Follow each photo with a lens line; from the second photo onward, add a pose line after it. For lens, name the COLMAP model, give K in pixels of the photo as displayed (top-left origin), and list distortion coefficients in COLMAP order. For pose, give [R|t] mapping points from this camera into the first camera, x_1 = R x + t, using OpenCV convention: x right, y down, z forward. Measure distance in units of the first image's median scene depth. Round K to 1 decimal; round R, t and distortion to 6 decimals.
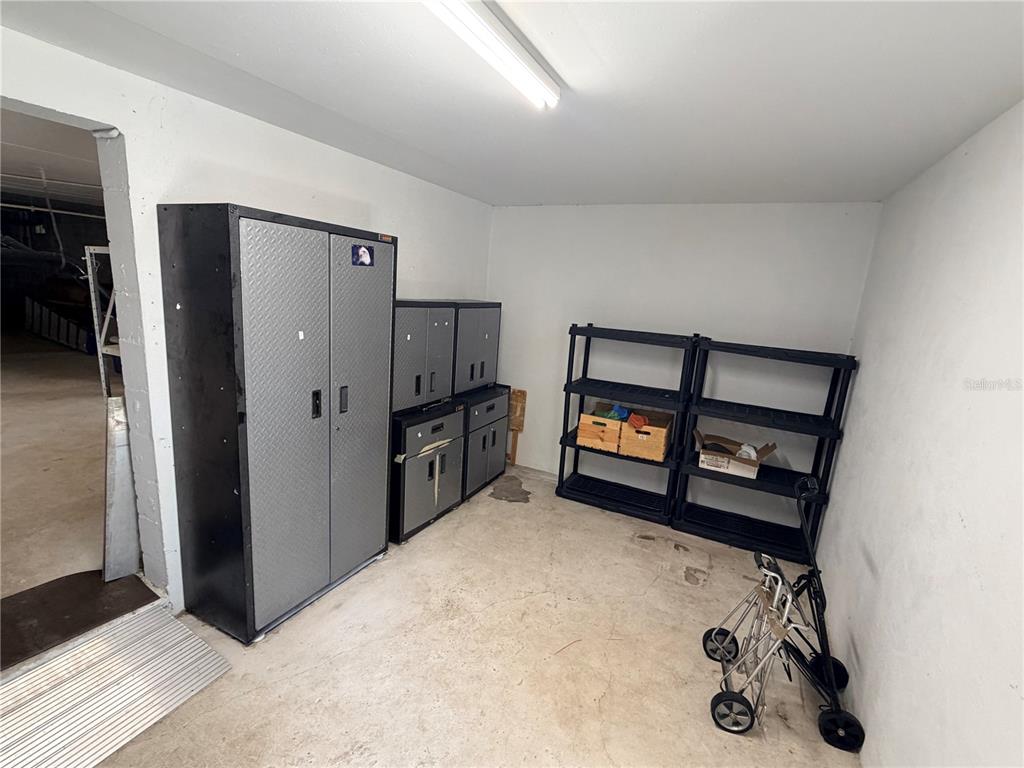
lens RADIAL K [[482.7, 0, 512.1], [0, 482.7, 387.3], [0, 0, 1]] dist [0.000134, 0.000069]
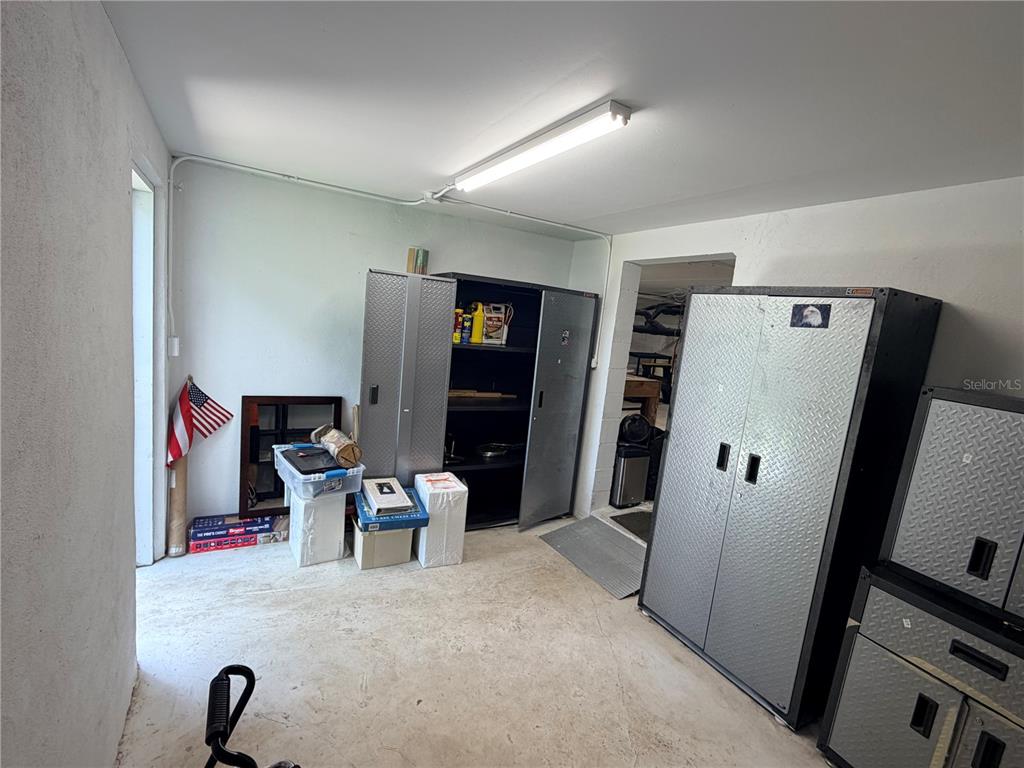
lens RADIAL K [[482.7, 0, 511.1], [0, 482.7, 387.3], [0, 0, 1]] dist [0.000134, 0.000069]
pose [[-0.549977, -0.014489, -0.835054, 0.699824], [-0.314669, 0.929763, 0.191113, -0.155644], [0.773634, 0.367873, -0.515907, 1.098191]]
